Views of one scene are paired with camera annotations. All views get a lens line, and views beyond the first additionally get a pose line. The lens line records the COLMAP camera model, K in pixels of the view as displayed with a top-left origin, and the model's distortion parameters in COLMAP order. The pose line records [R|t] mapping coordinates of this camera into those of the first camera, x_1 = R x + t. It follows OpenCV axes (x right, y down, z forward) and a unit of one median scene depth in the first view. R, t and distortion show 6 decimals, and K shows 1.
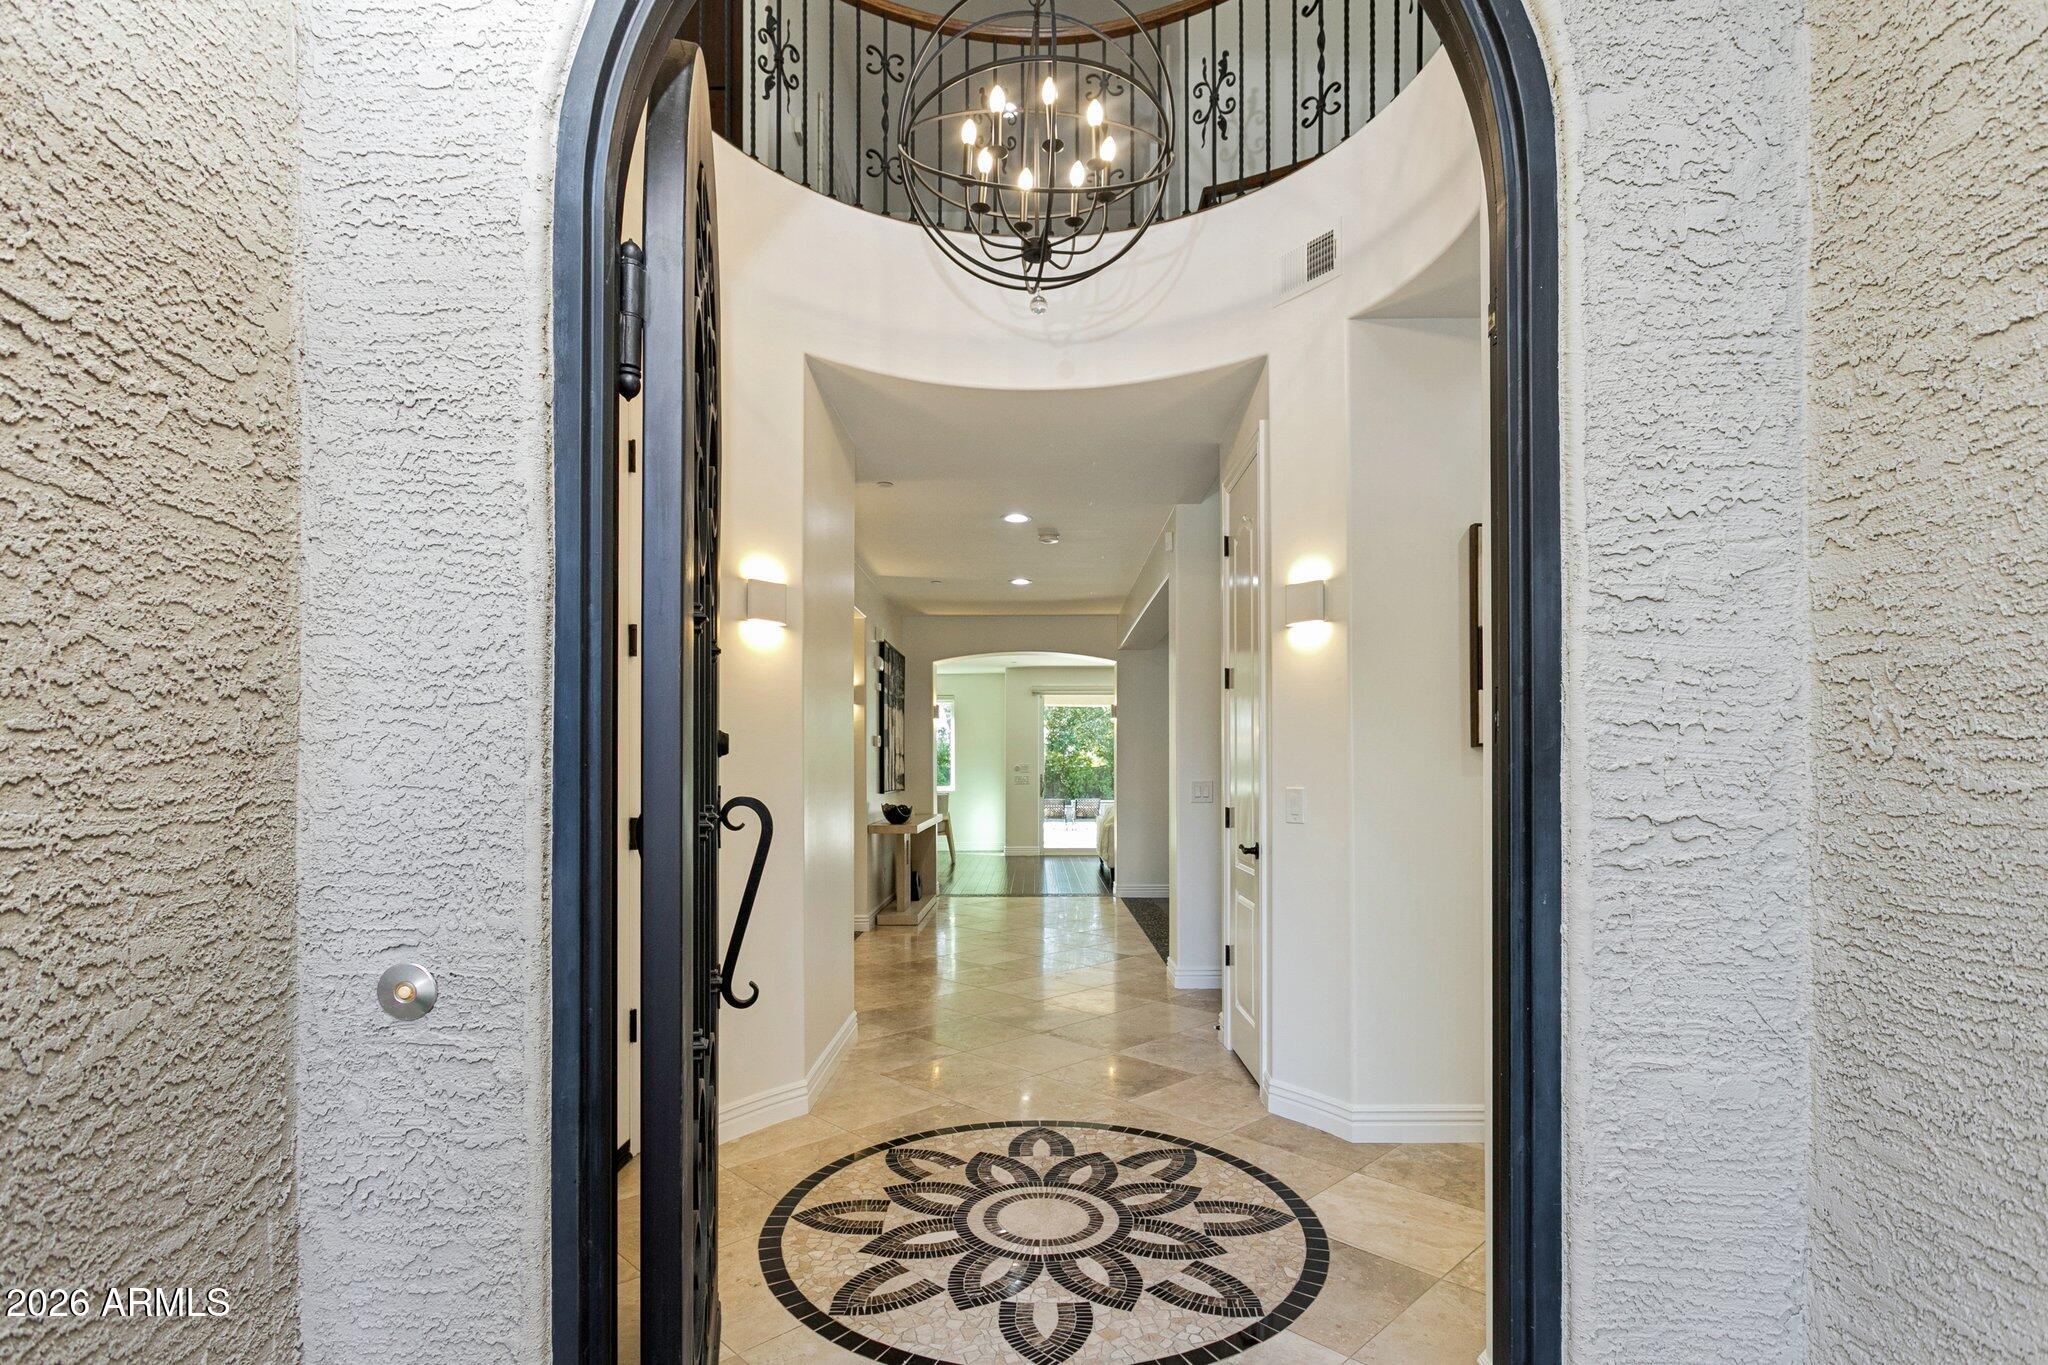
lens RADIAL K [[1075.4, 0, 1024.0], [0, 1075.4, 682.5], [0, 0, 1]] dist [-0.001501, -0.000204]
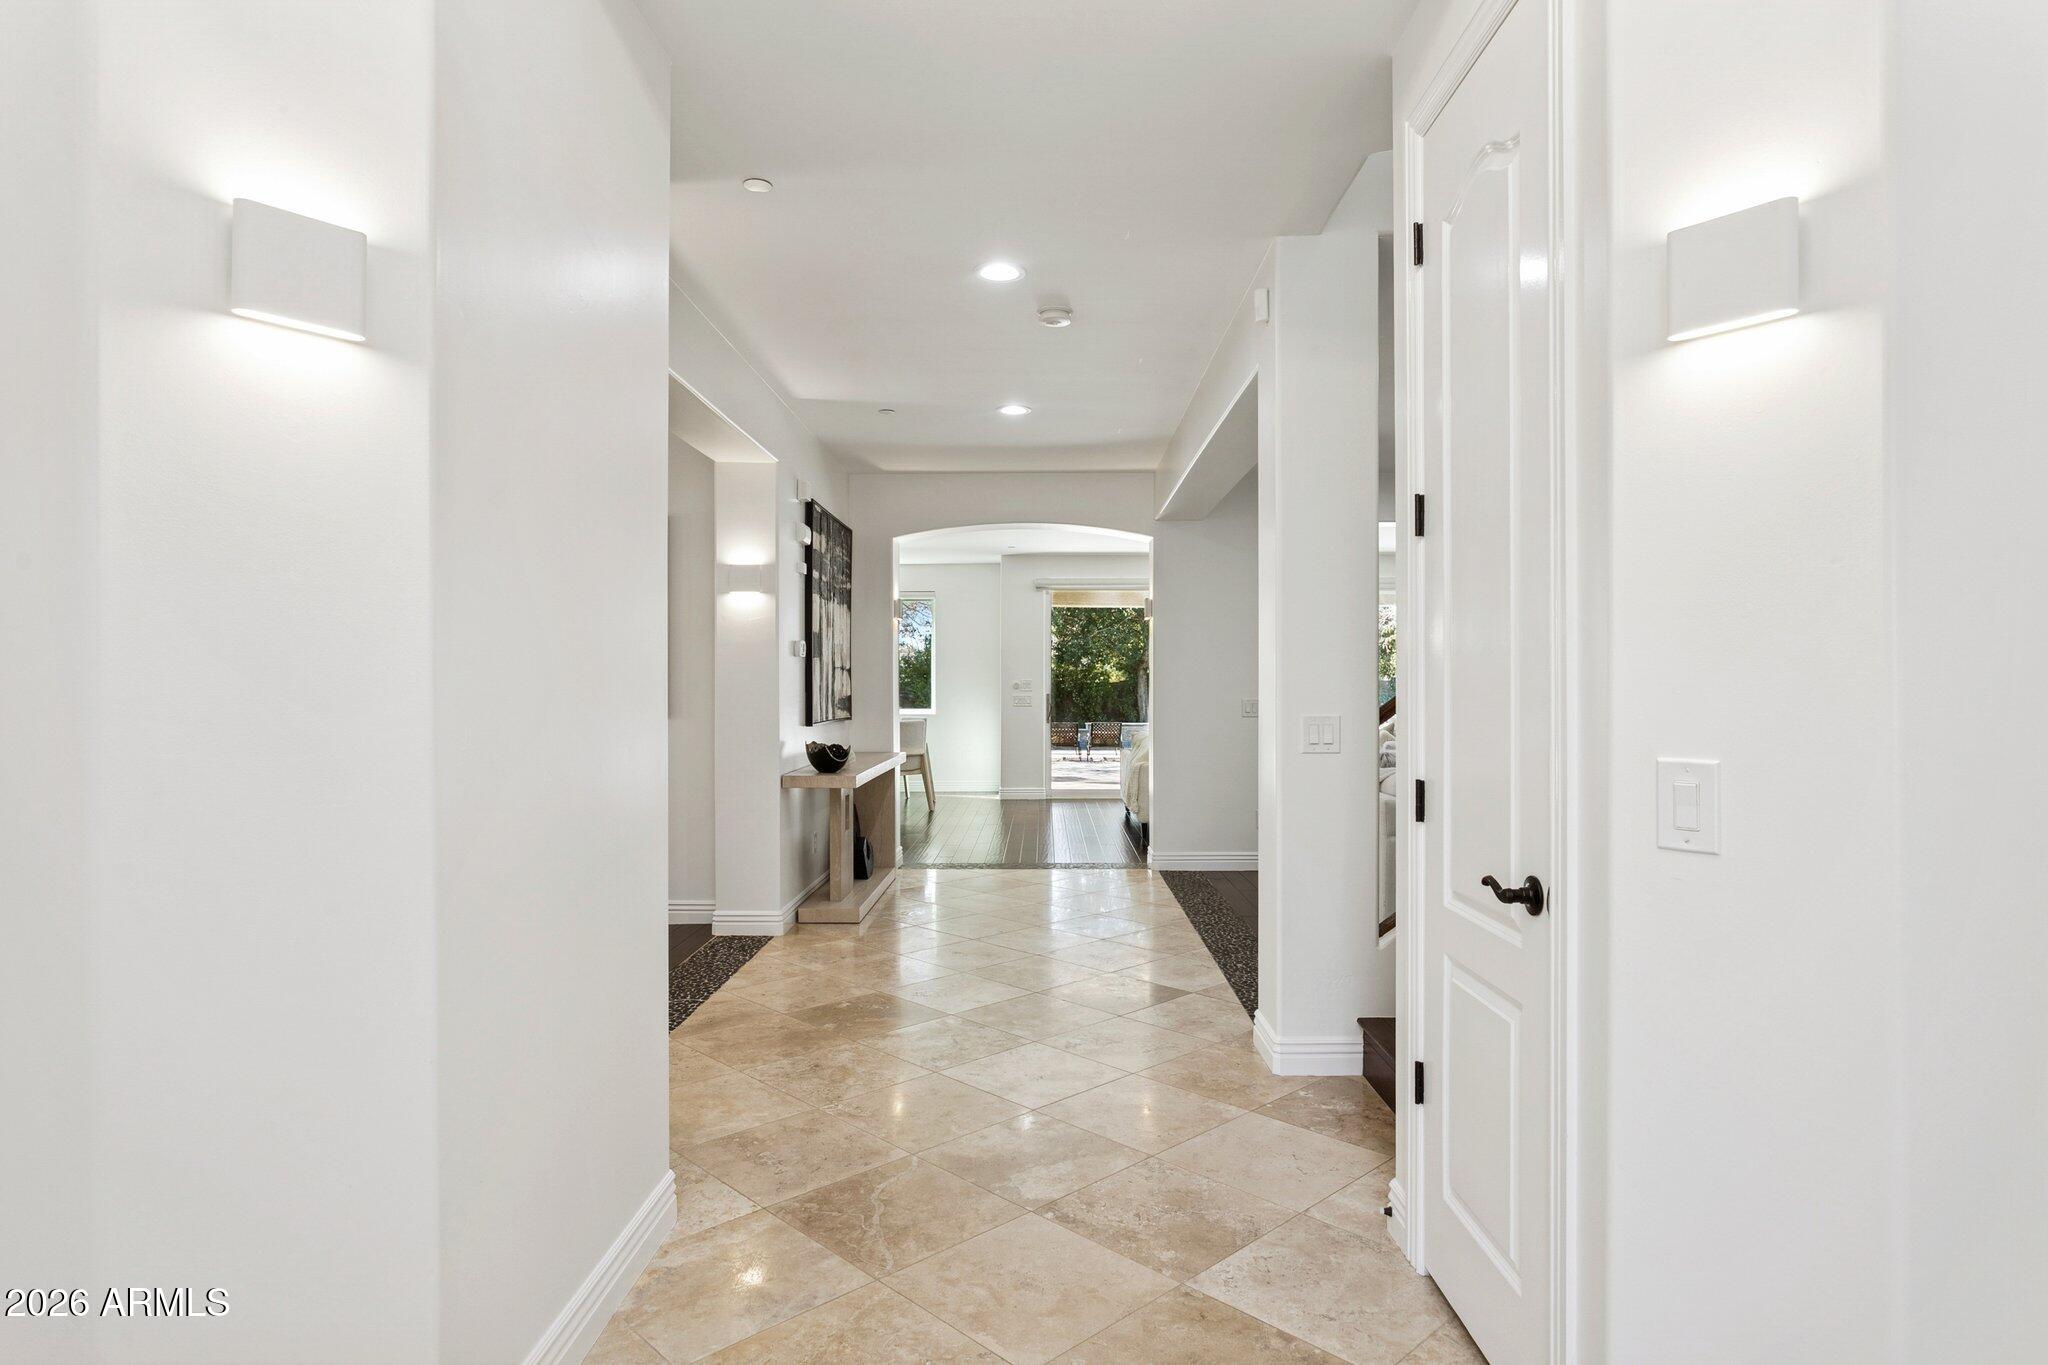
lens RADIAL K [[1228.0, 0, 1024.0], [0, 1228.0, 682.5], [0, 0, 1]] dist [0.000169, -0.000007]
pose [[0.999984, -0.001308, -0.005473, 0.007055], [0.001737, 0.996871, 0.079029, 0.014739], [0.005353, -0.079038, 0.996857, 0.228662]]
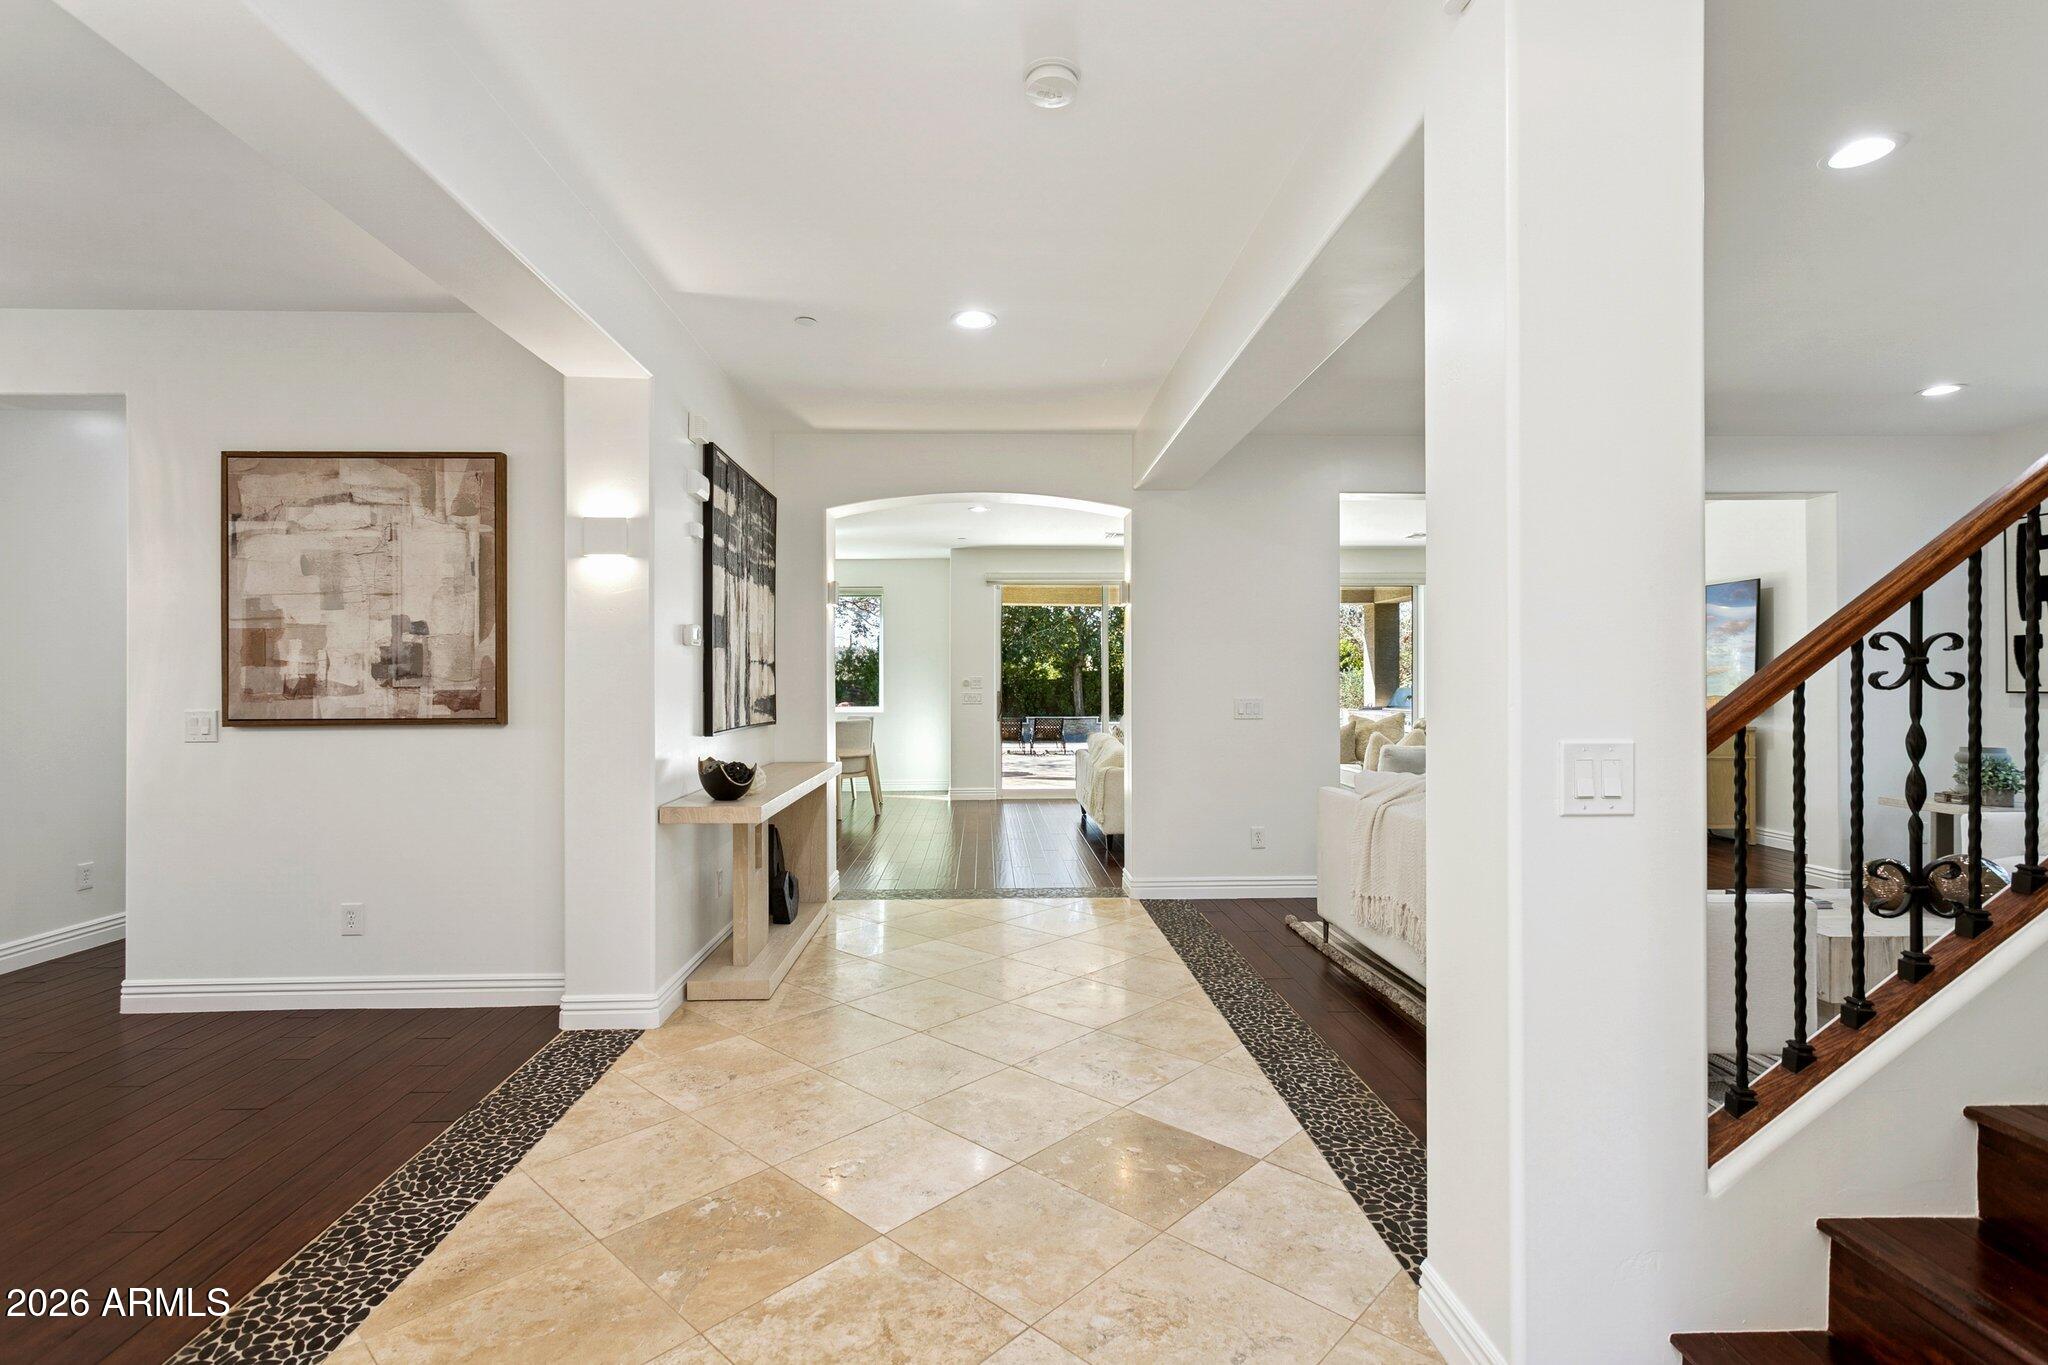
lens RADIAL K [[1075.4, 0, 1024.0], [0, 1075.4, 682.5], [0, 0, 1]] dist [-0.001501, -0.000204]
pose [[0.998884, -0.002302, 0.047165, -0.003237], [-0.001561, 0.996655, 0.081714, 0.033650], [-0.047195, -0.081696, 0.995539, 0.465466]]
